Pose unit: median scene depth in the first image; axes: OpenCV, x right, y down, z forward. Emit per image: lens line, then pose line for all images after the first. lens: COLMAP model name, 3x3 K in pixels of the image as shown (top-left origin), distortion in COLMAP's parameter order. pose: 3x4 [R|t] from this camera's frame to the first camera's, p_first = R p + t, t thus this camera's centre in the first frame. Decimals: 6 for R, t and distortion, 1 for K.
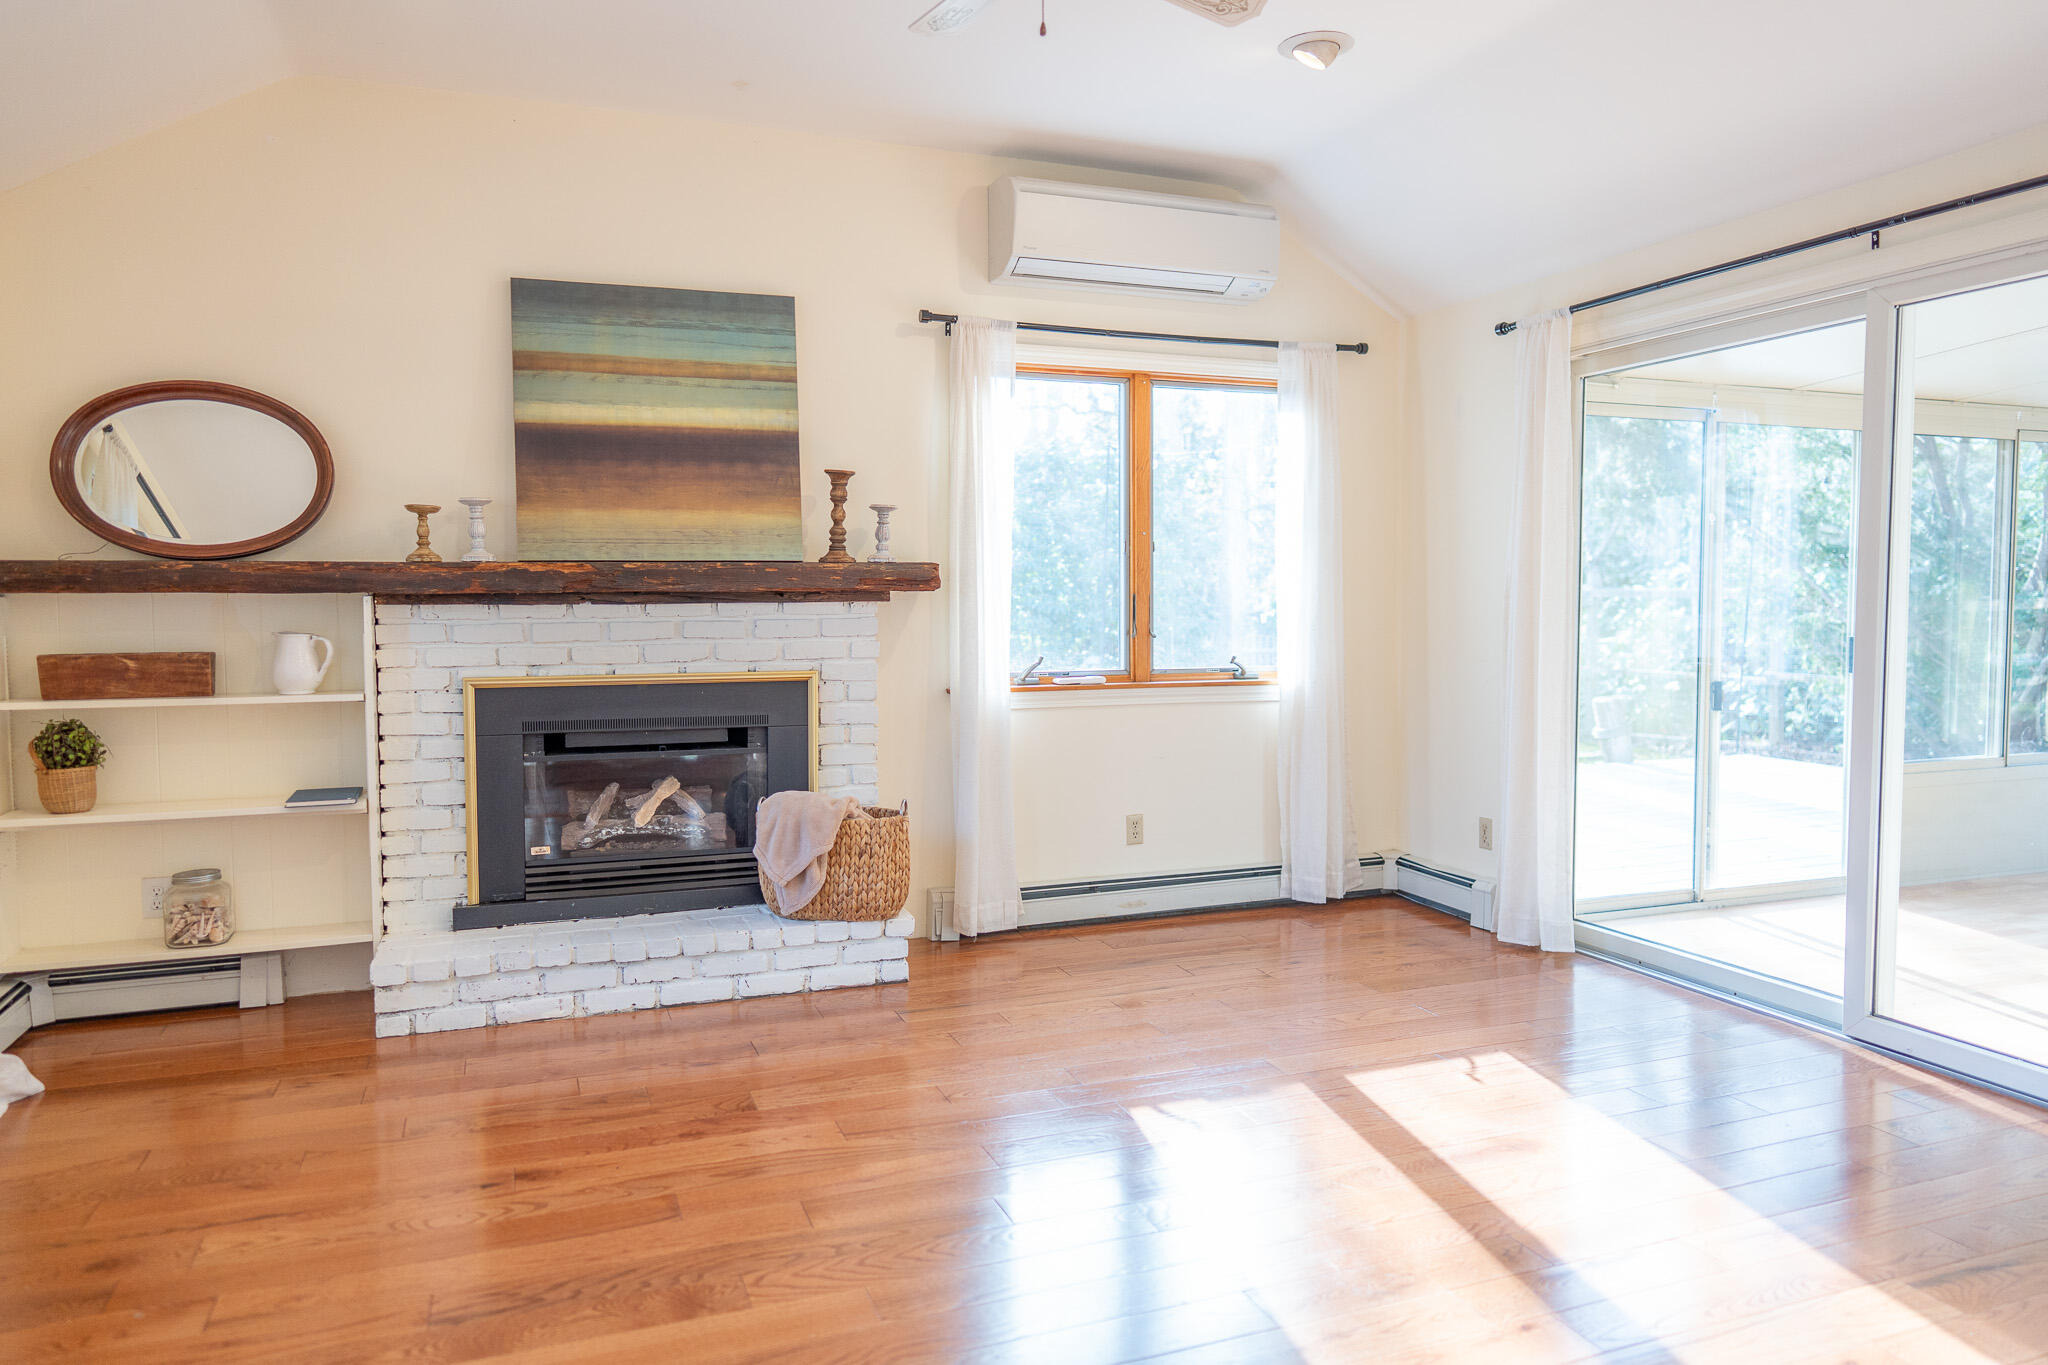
lens RADIAL K [[1356.9, 0, 1024.3], [0, 1356.9, 678.2], [0, 0, 1]] dist [-0.001234, 0.001327]
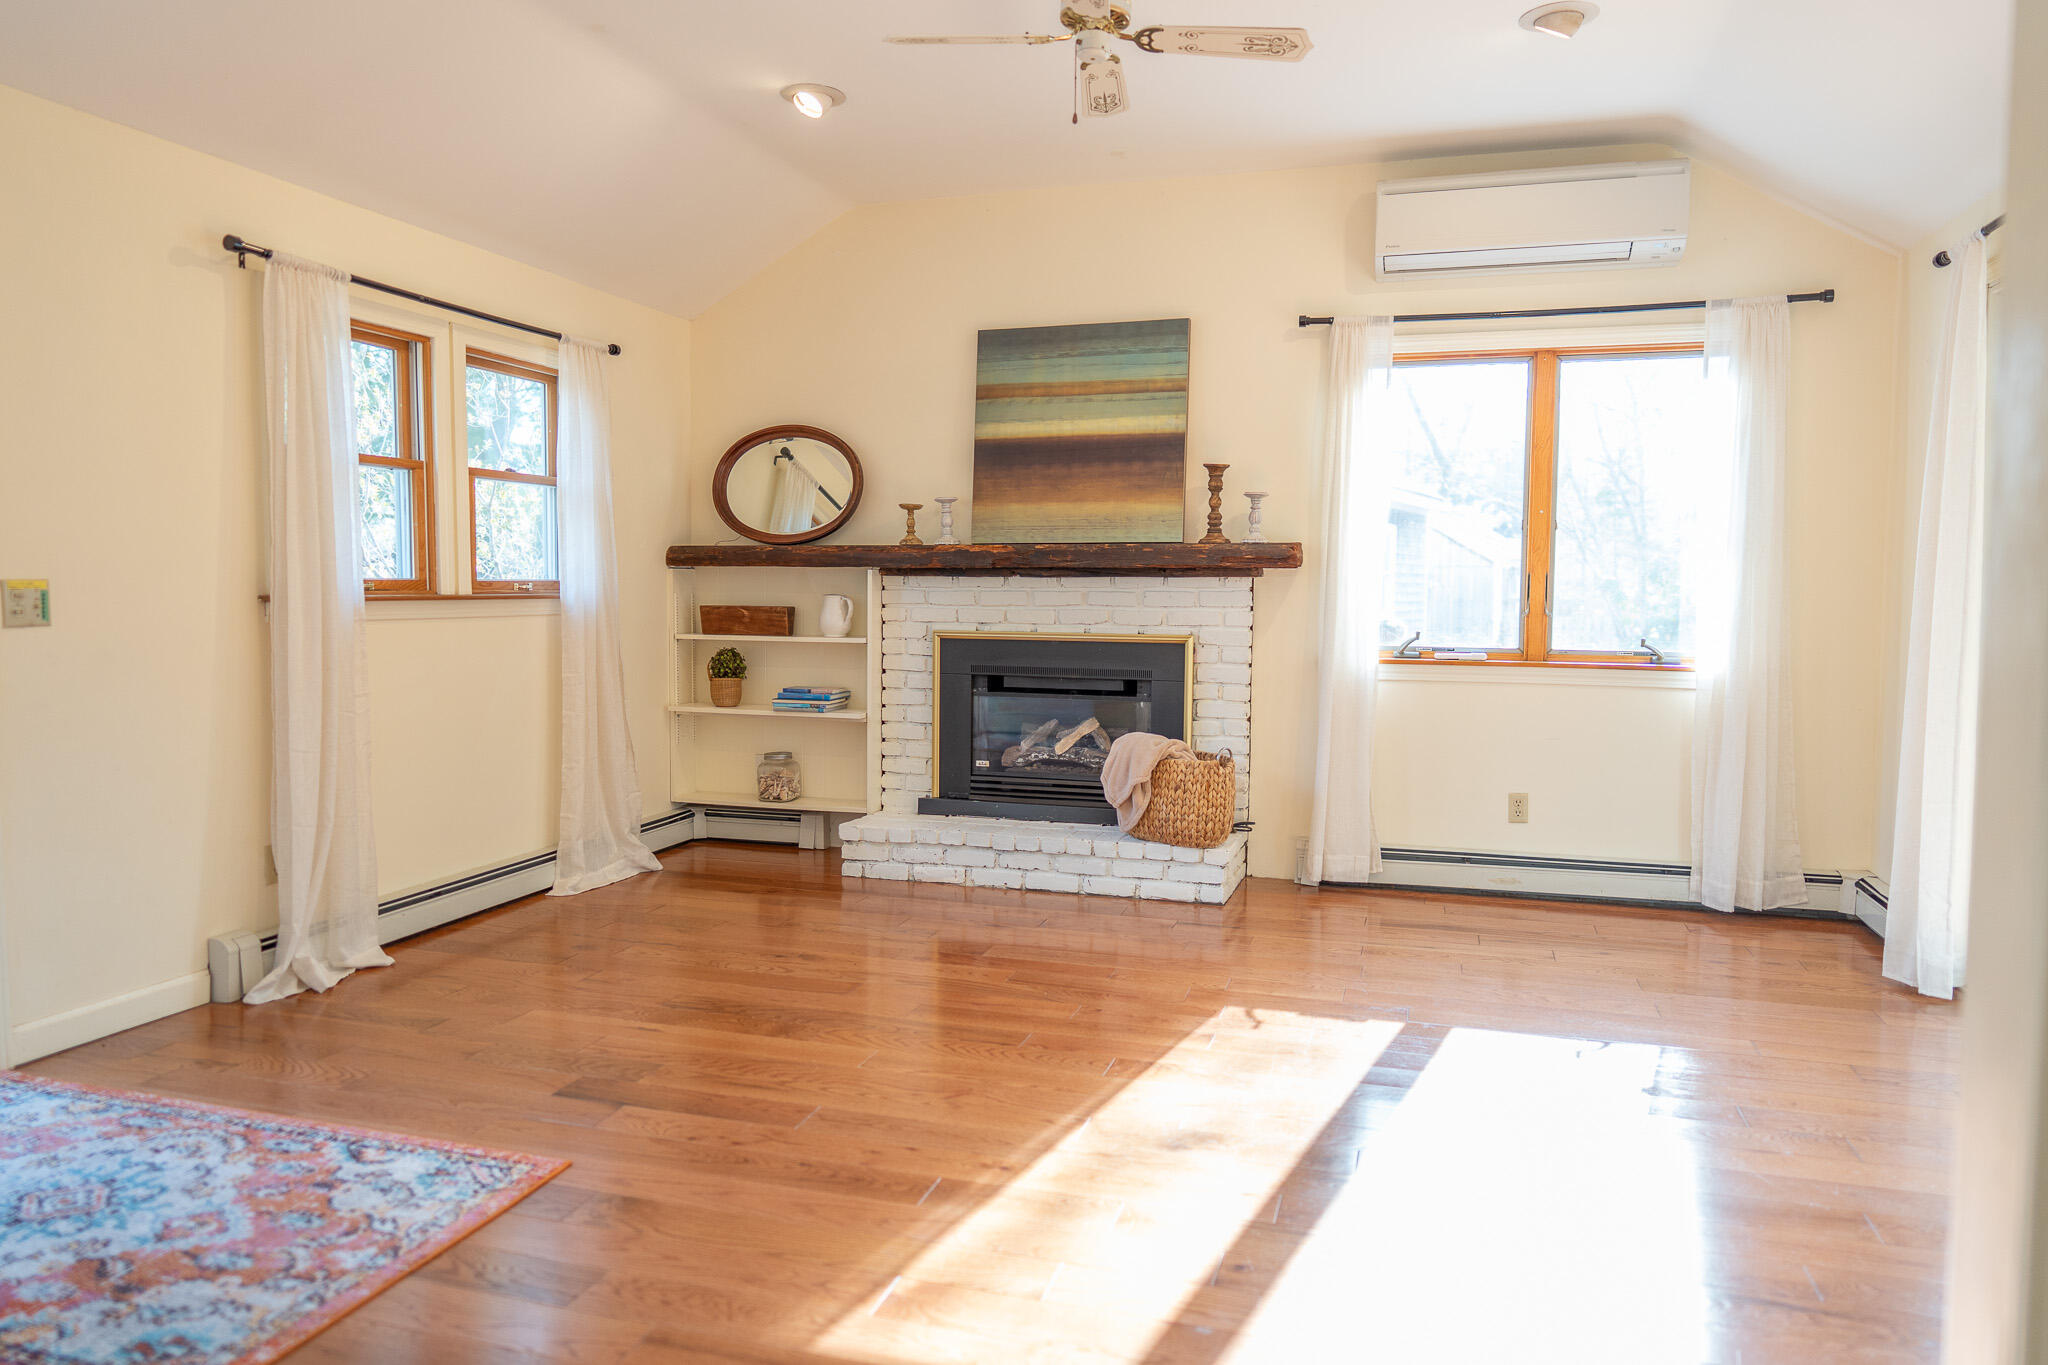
lens RADIAL K [[1356.9, 0, 1025.1], [0, 1356.9, 681.9], [0, 0, 1]] dist [-0.001234, 0.001327]
pose [[0.787186, 0.053587, -0.614383, 0.479829], [-0.047015, 0.998533, 0.026854, 0.010371], [0.614921, 0.007746, 0.788551, -0.017100]]
